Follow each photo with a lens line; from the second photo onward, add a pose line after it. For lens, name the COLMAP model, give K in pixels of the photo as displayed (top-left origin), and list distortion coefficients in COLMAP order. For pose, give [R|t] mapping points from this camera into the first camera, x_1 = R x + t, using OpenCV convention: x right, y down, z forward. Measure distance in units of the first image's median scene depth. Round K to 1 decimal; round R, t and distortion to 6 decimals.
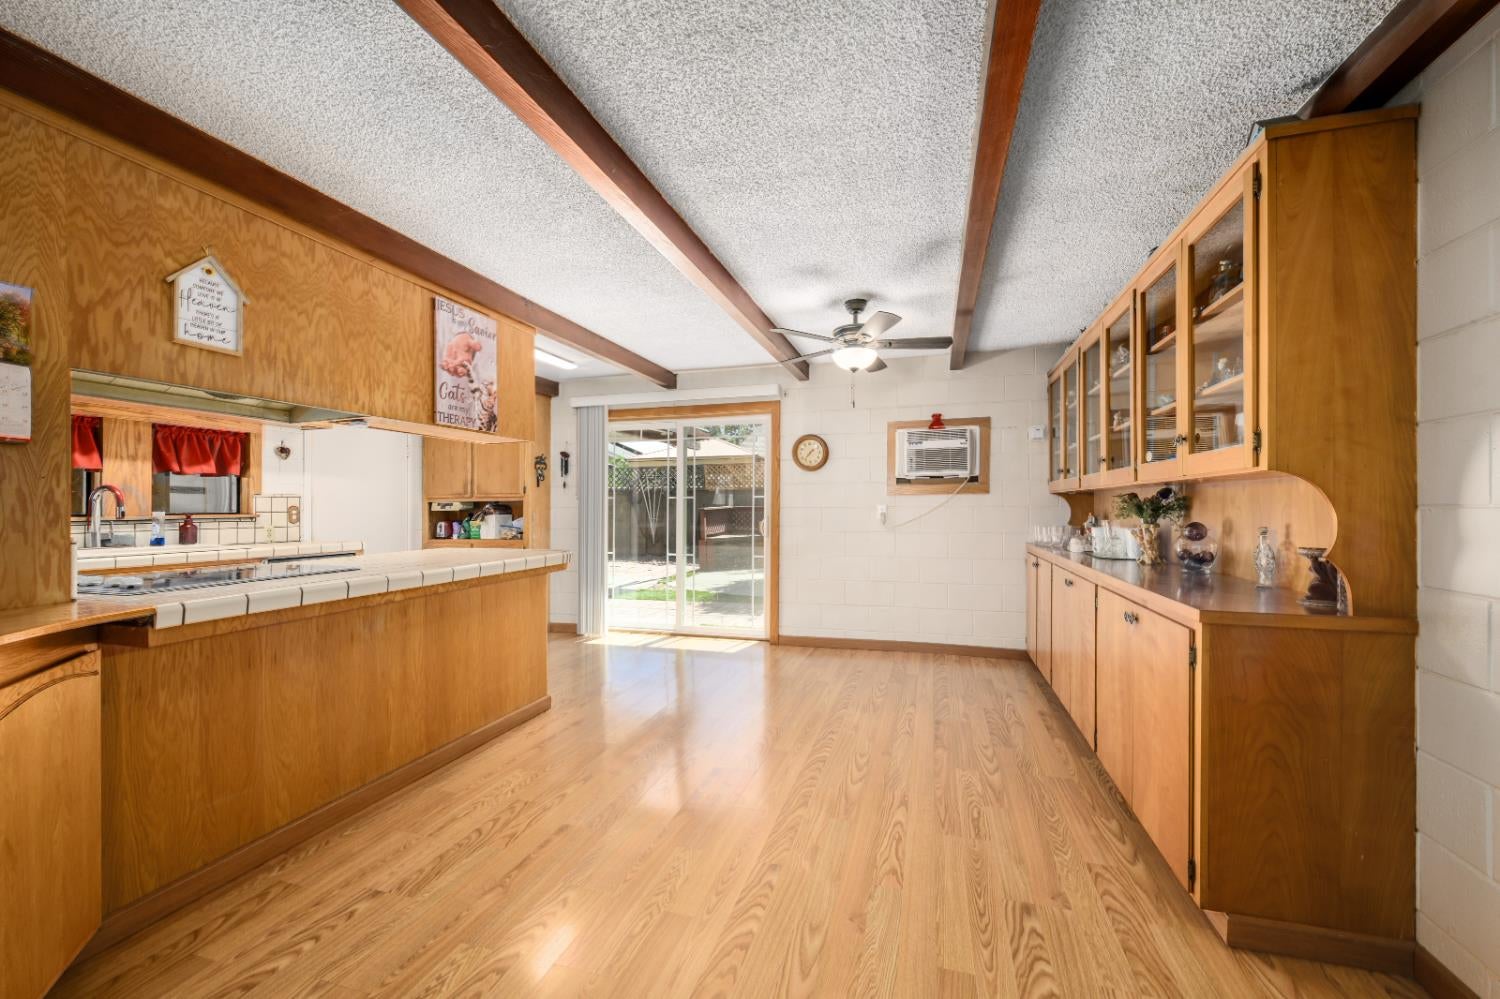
lens RADIAL K [[590.5, 0, 761.1], [0, 590.5, 493.8], [0, 0, 1]] dist [0.000468, -0.000806]
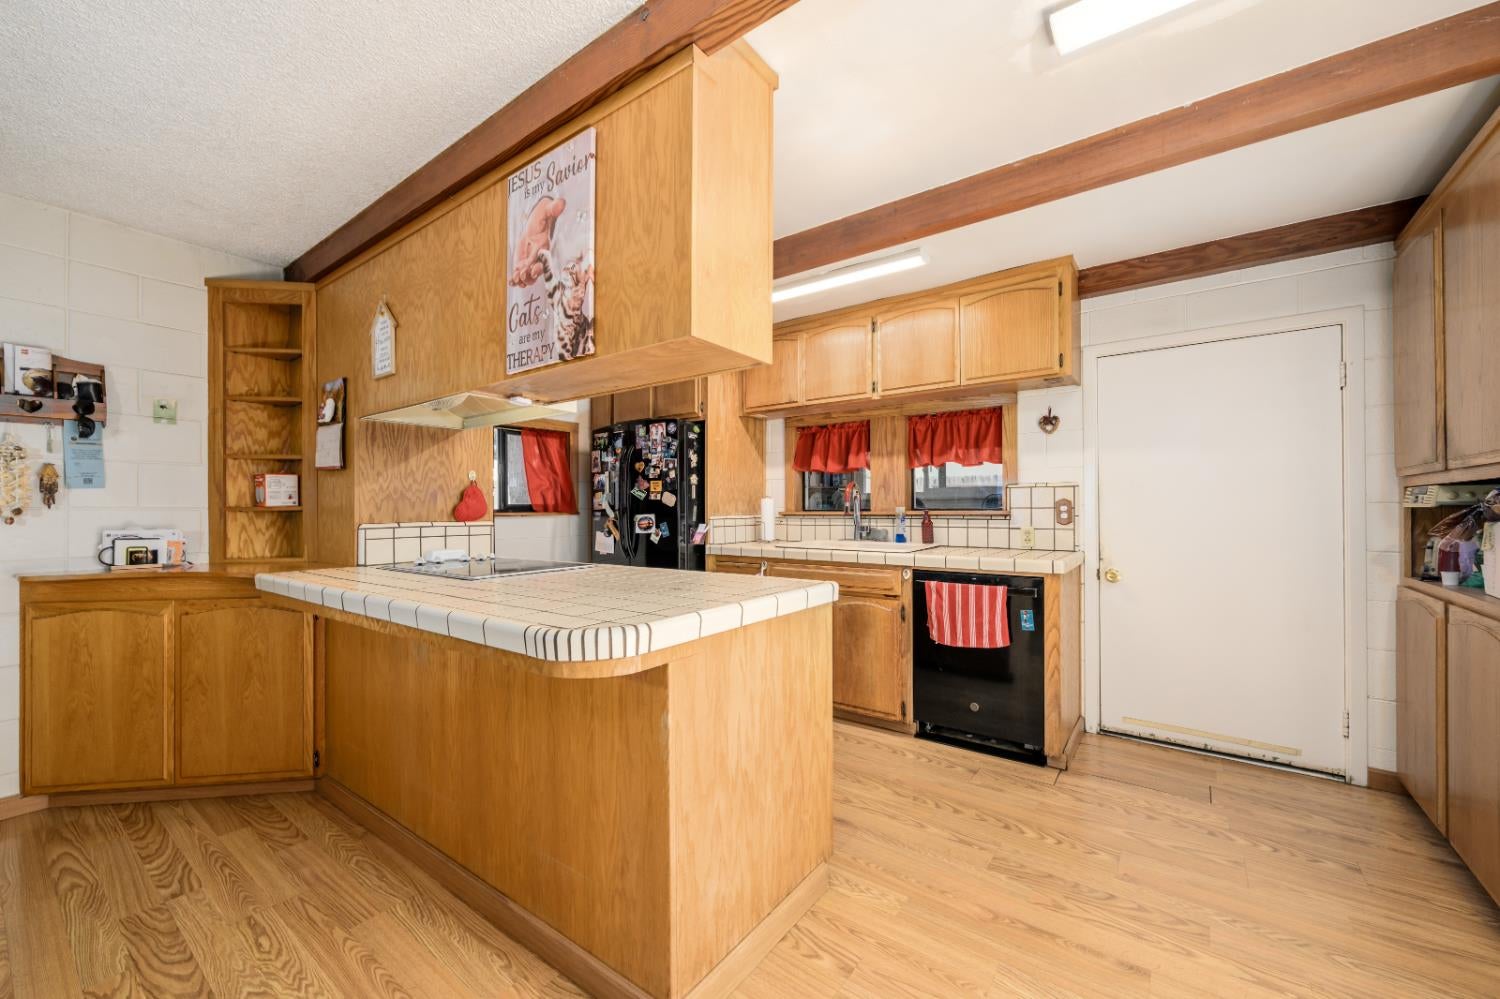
lens RADIAL K [[590.5, 0, 755.9], [0, 590.5, 501.8], [0, 0, 1]] dist [0.000468, -0.000806]
pose [[-0.352060, -0.001066, -0.935977, -0.038549], [0.028495, 0.999524, -0.011856, 0.031929], [0.935544, -0.030844, -0.351862, 1.351800]]
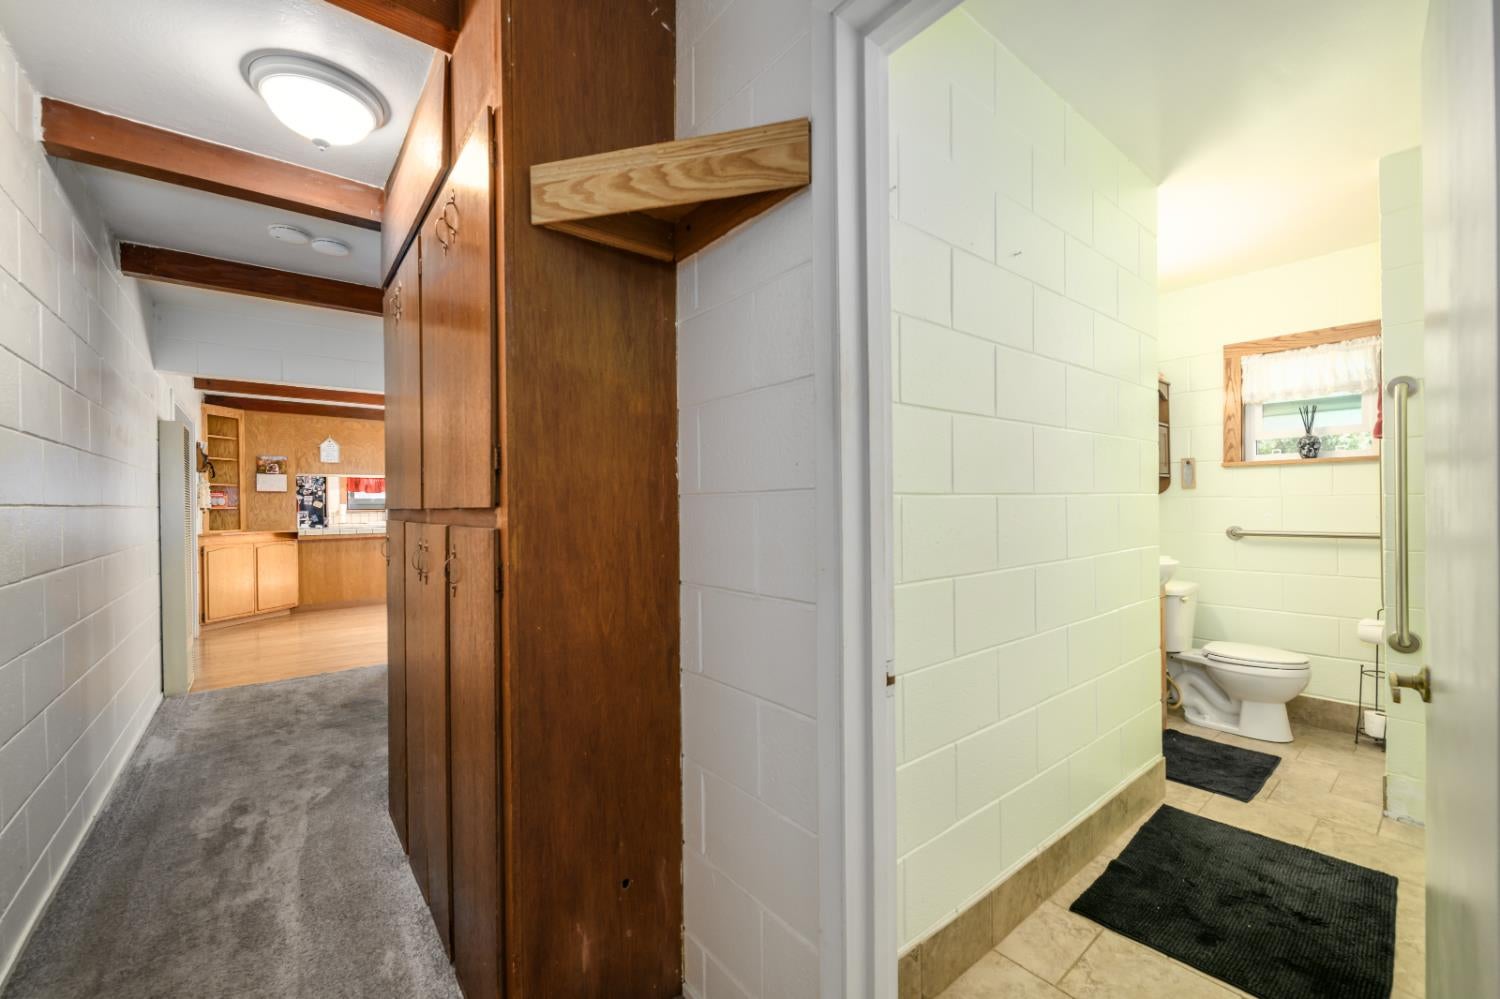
lens RADIAL K [[590.5, 0, 752.7], [0, 590.5, 501.0], [0, 0, 1]] dist [0.000468, -0.000806]
pose [[0.821701, -0.004909, -0.569897, 2.034130], [0.013909, 0.999838, 0.011443, -0.011524], [0.569749, -0.017330, 0.821636, -0.312146]]
